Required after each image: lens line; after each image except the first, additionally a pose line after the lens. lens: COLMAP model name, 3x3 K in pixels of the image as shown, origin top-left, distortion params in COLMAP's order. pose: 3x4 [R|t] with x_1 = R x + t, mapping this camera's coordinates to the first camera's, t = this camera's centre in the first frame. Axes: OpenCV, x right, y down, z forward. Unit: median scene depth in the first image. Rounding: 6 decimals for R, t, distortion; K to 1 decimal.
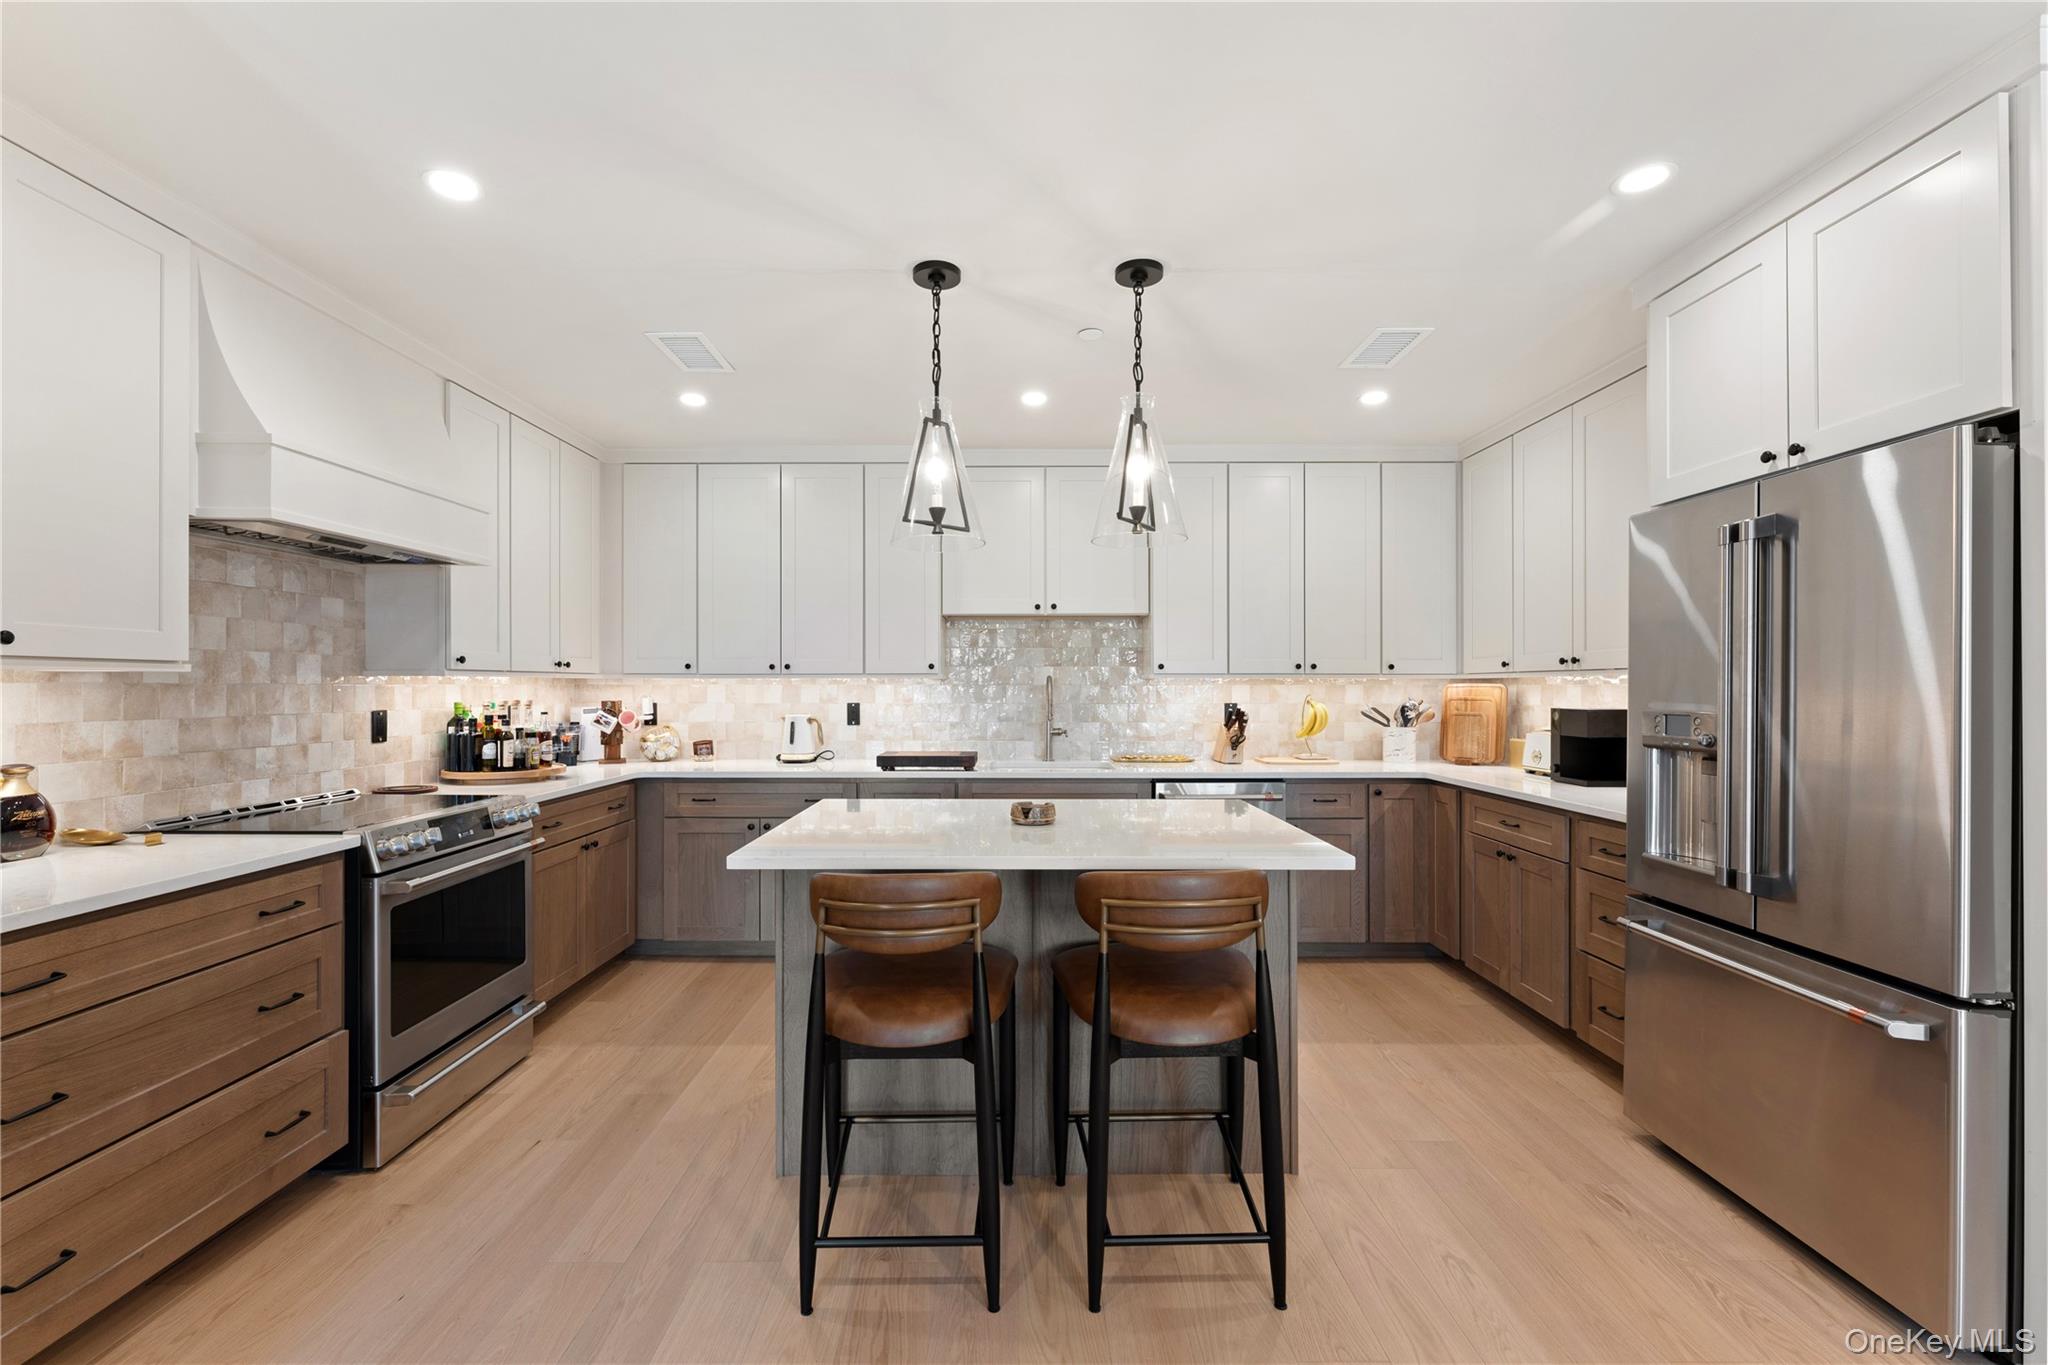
lens RADIAL K [[876.9, 0, 1027.0], [0, 876.9, 685.1], [0, 0, 1]] dist [-0.010705, 0.000061]
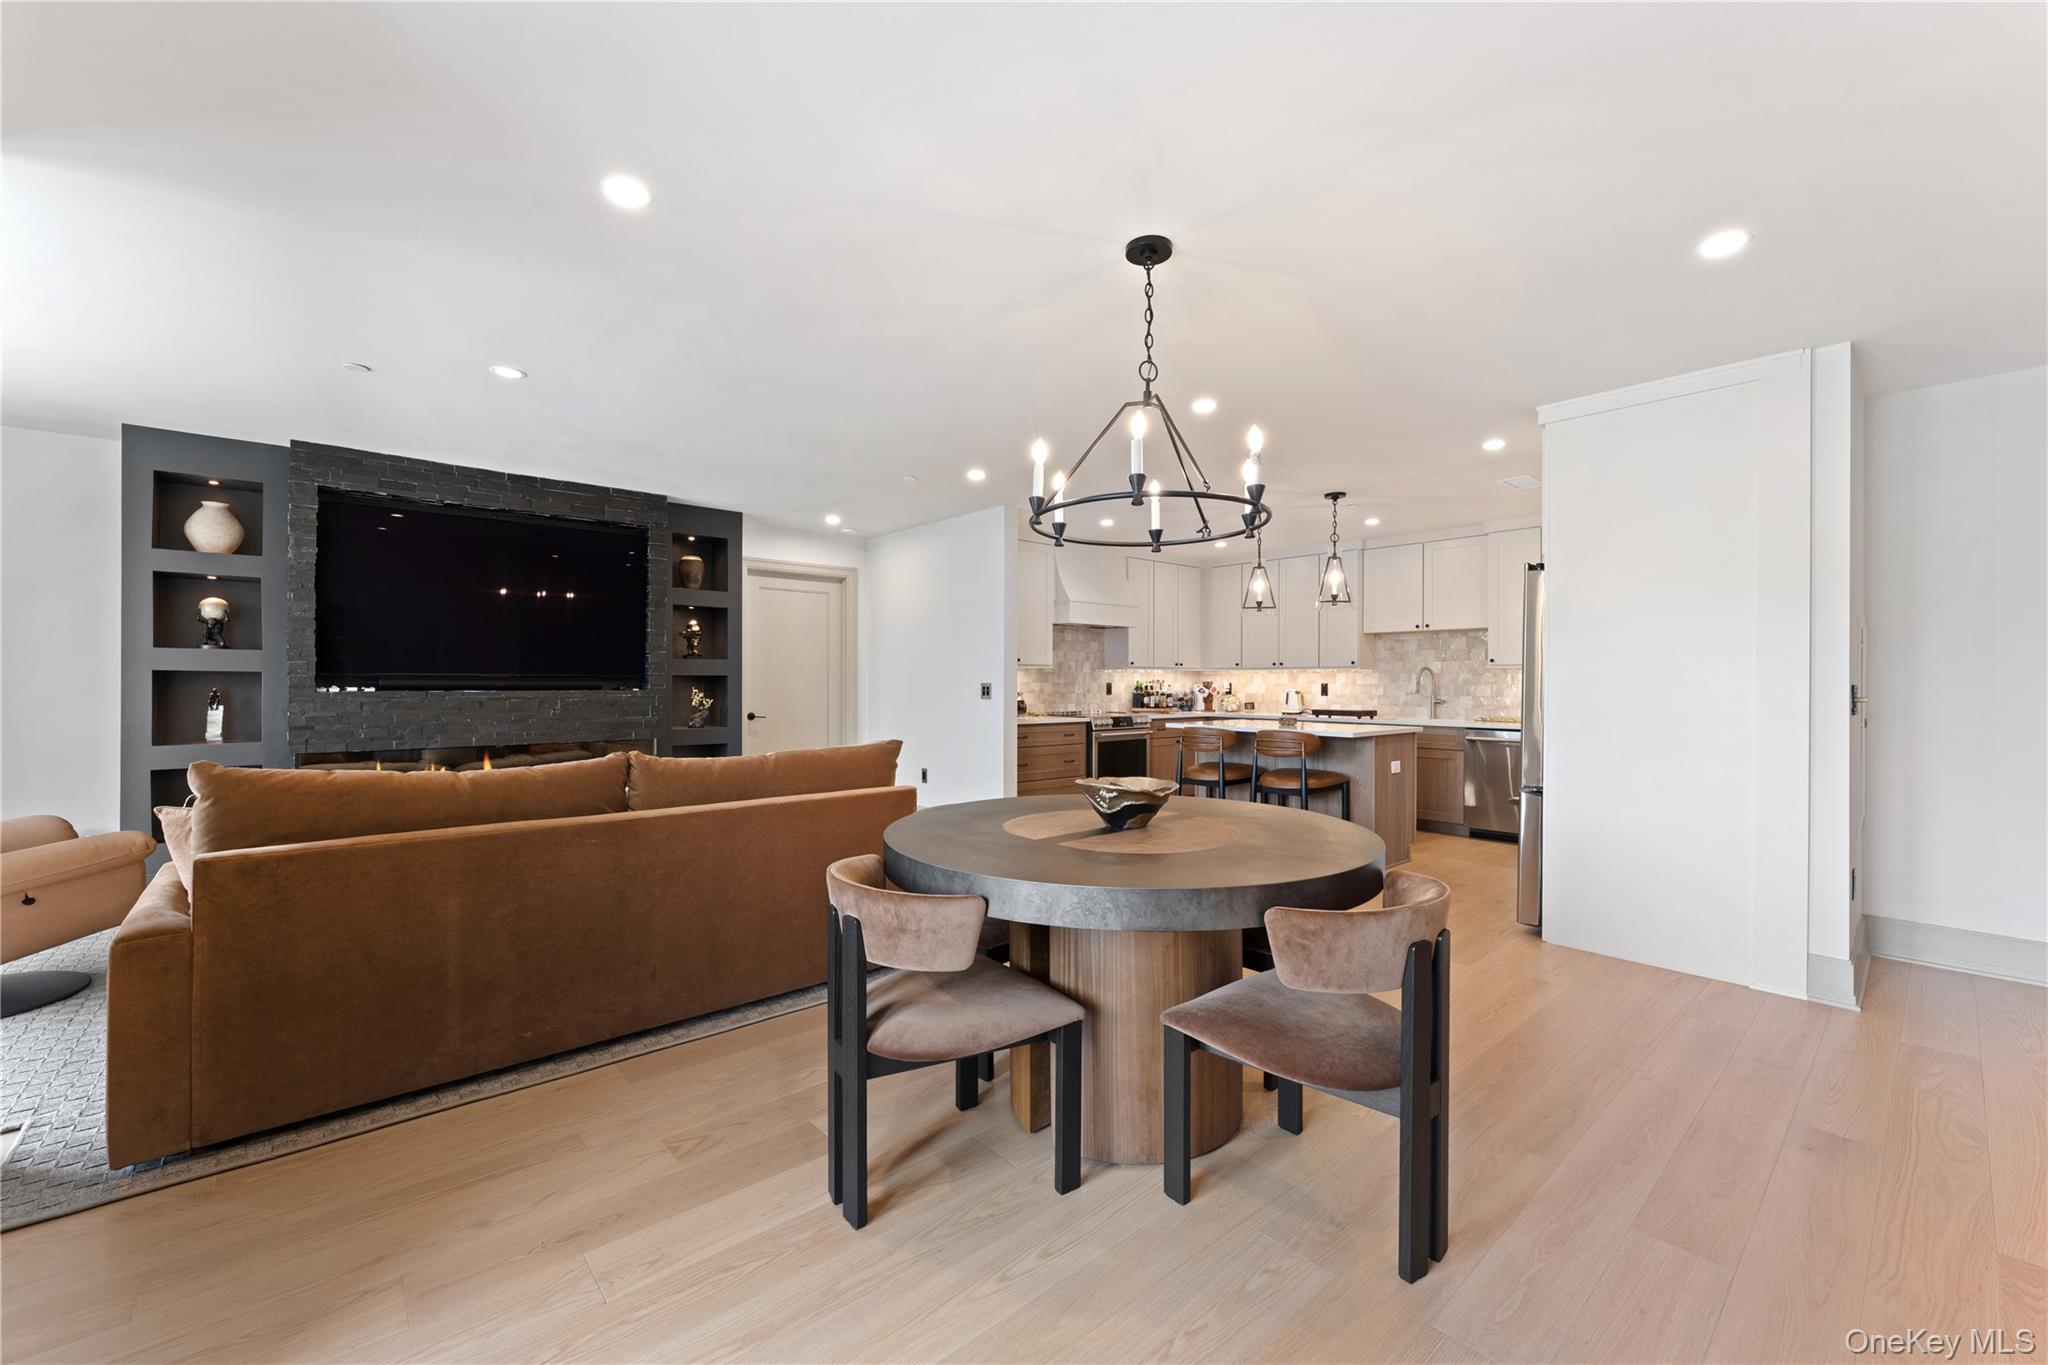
lens RADIAL K [[817.4, 0, 1022.1], [0, 817.4, 682.1], [0, 0, 1]] dist [0.001937, 0.000047]
pose [[0.655695, 0.002339, -0.755022, 0.975048], [-0.002925, 0.999996, 0.000557, 0.026345], [0.755020, 0.001843, 0.655699, -0.847836]]
